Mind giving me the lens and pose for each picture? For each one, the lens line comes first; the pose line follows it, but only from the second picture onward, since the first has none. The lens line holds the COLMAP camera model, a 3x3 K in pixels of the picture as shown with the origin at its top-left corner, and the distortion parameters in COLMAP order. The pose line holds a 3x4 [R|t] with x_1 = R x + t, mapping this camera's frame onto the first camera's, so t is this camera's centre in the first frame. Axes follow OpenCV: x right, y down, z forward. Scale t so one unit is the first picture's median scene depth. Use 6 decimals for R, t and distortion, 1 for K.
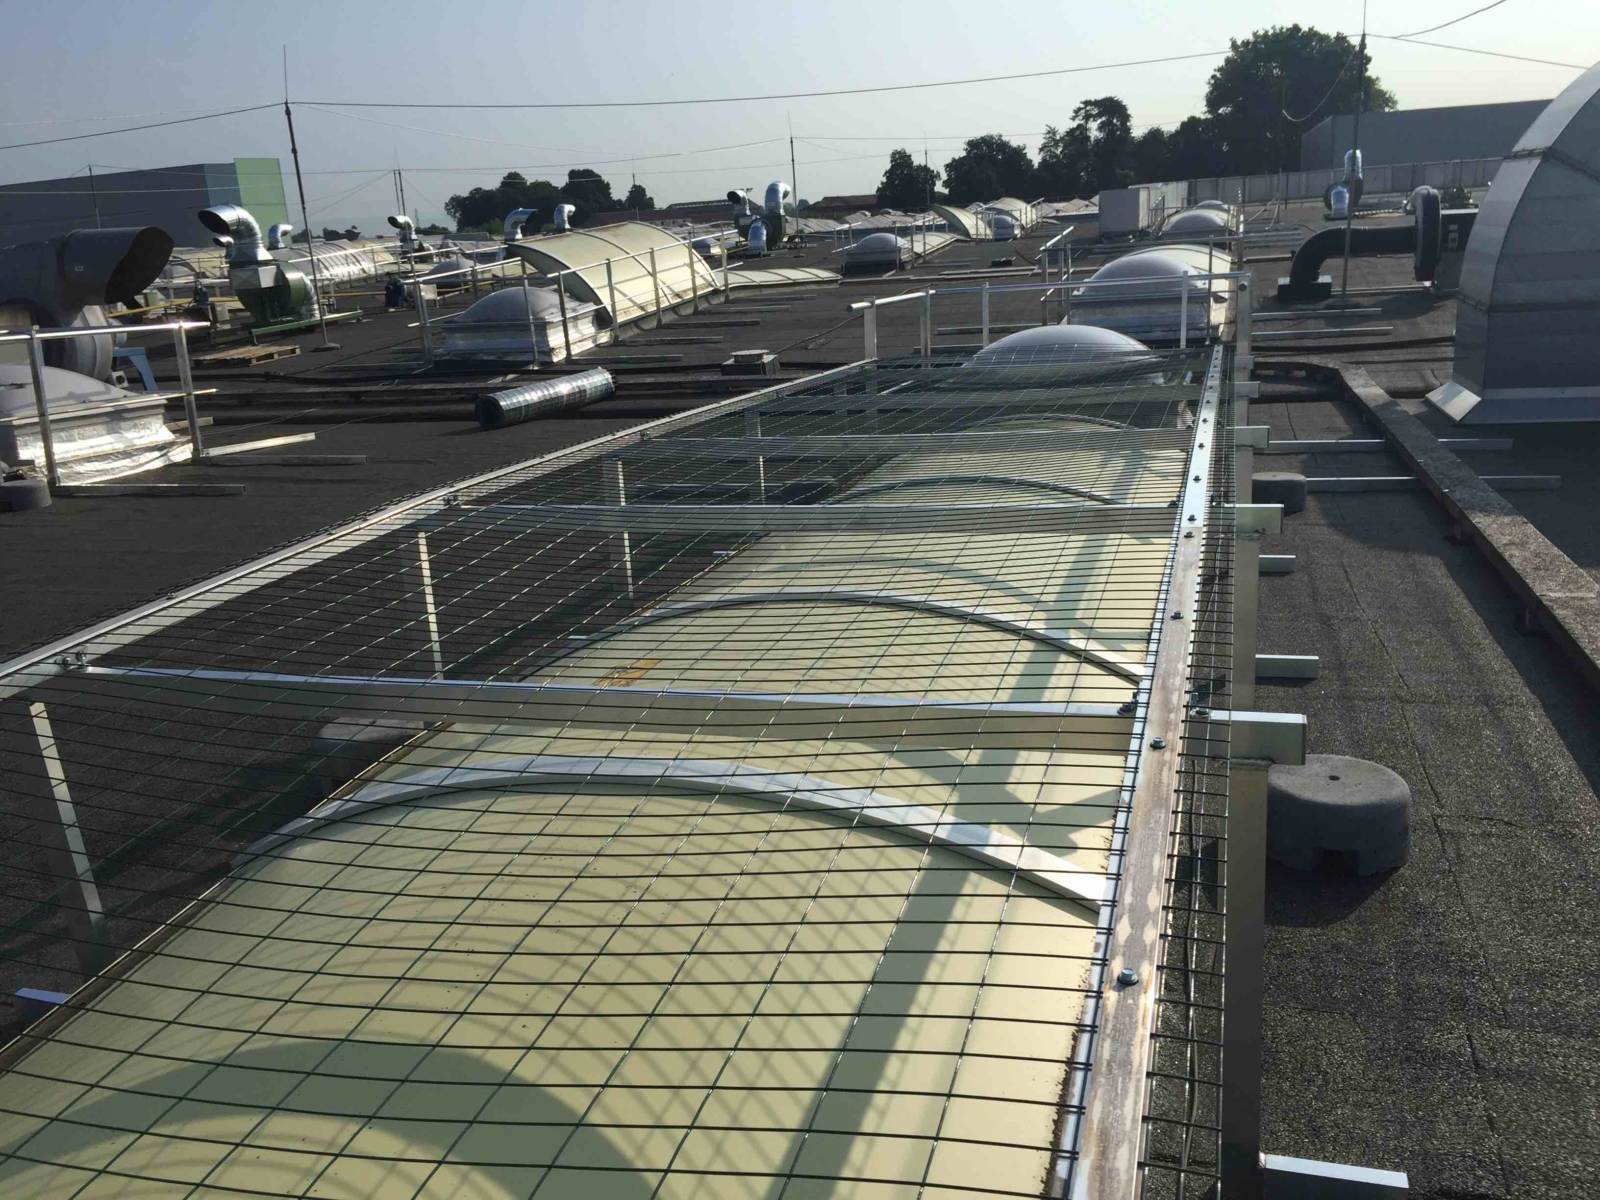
lens RADIAL K [[1331.8, 0, 800.0], [0, 1331.8, 600.0], [0, 0, 1]] dist [0.057323, -0.102010]
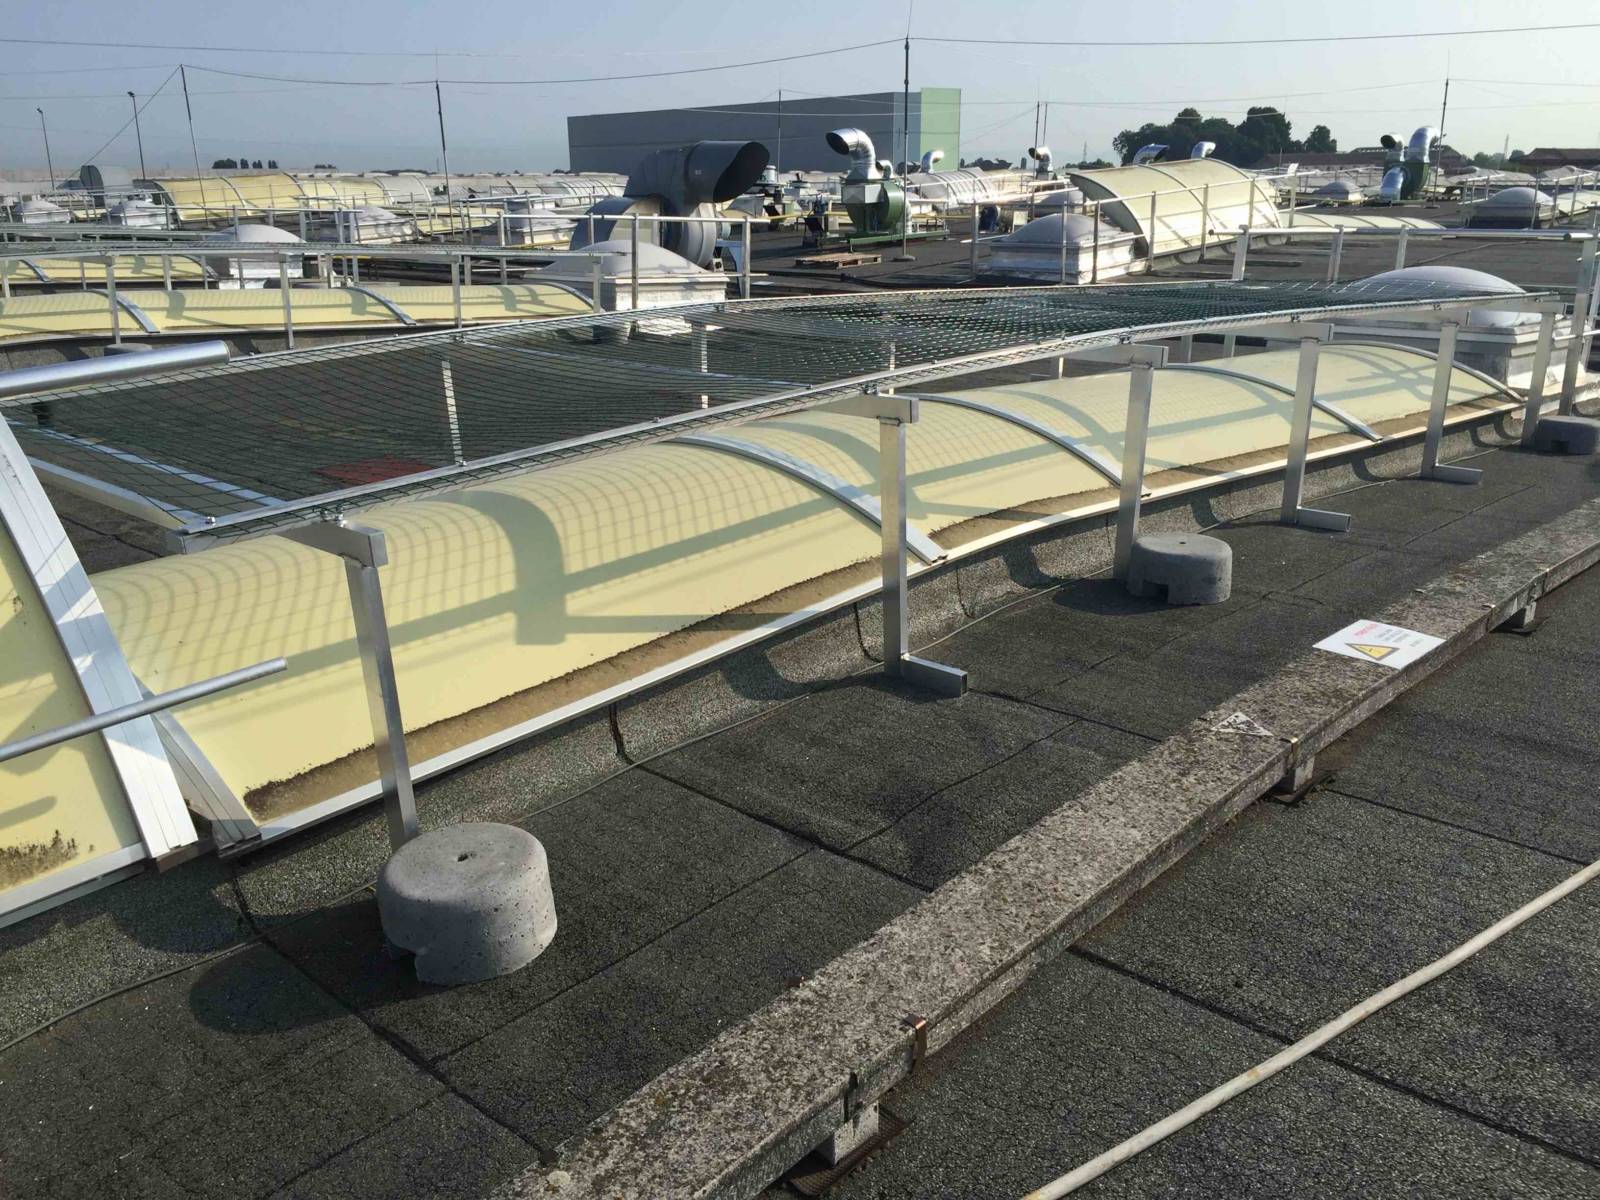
lens RADIAL K [[1331.8, 0, 800.0], [0, 1331.8, 600.0], [0, 0, 1]] dist [0.057323, -0.102010]
pose [[0.891177, 0.184426, -0.414477, 0.086602], [-0.166430, 0.982845, 0.079481, 0.019897], [0.422024, -0.001850, 0.906583, -0.064192]]
